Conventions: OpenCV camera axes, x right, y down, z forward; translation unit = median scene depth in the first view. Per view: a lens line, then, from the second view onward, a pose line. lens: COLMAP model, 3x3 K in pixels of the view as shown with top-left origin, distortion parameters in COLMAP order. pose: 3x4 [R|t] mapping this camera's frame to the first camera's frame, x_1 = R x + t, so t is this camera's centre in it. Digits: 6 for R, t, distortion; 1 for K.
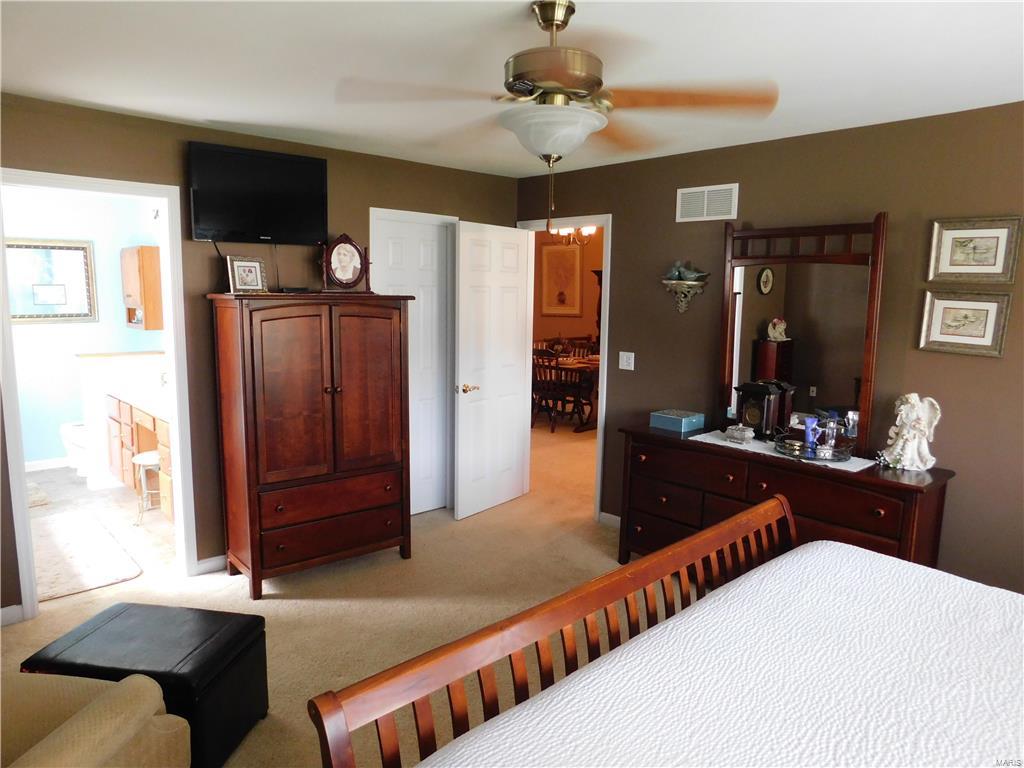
lens RADIAL K [[676.4, 0, 514.8], [0, 676.4, 385.8], [0, 0, 1]] dist [-0.064606, 0.051824]
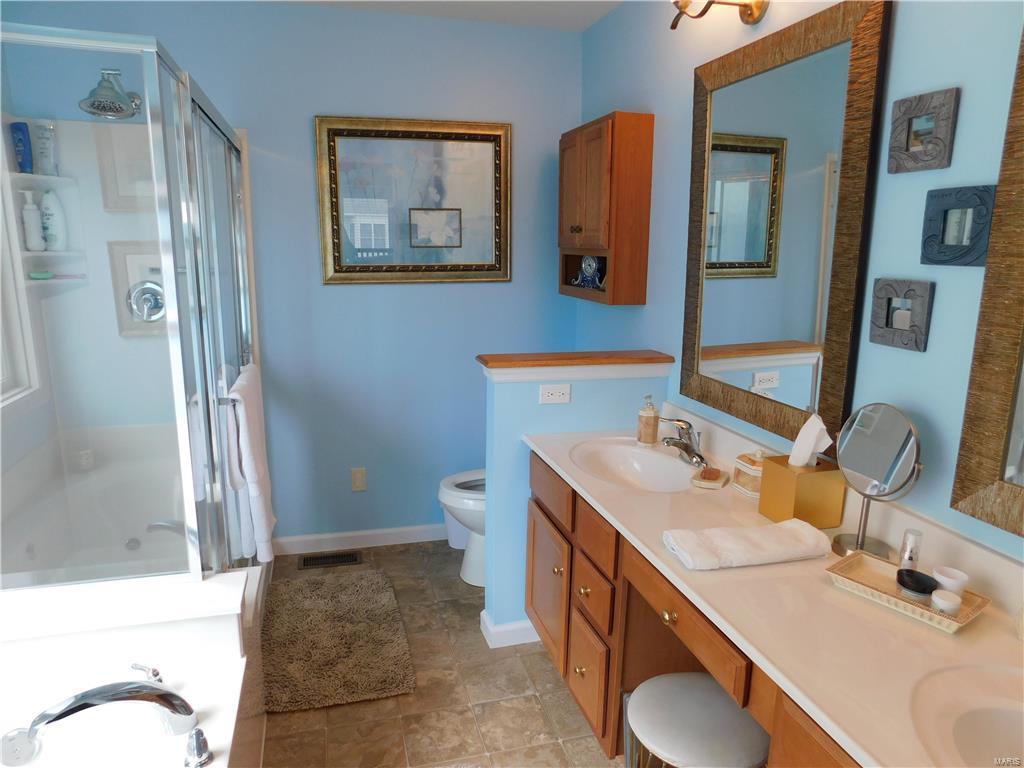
lens RADIAL K [[676.4, 0, 510.8], [0, 676.4, 385.0], [0, 0, 1]] dist [-0.064606, 0.051824]
pose [[0.880489, 0.090887, -0.465272, -0.382438], [-0.062314, 0.995123, 0.076465, -0.057353], [0.469953, -0.038334, 0.881859, 0.542761]]
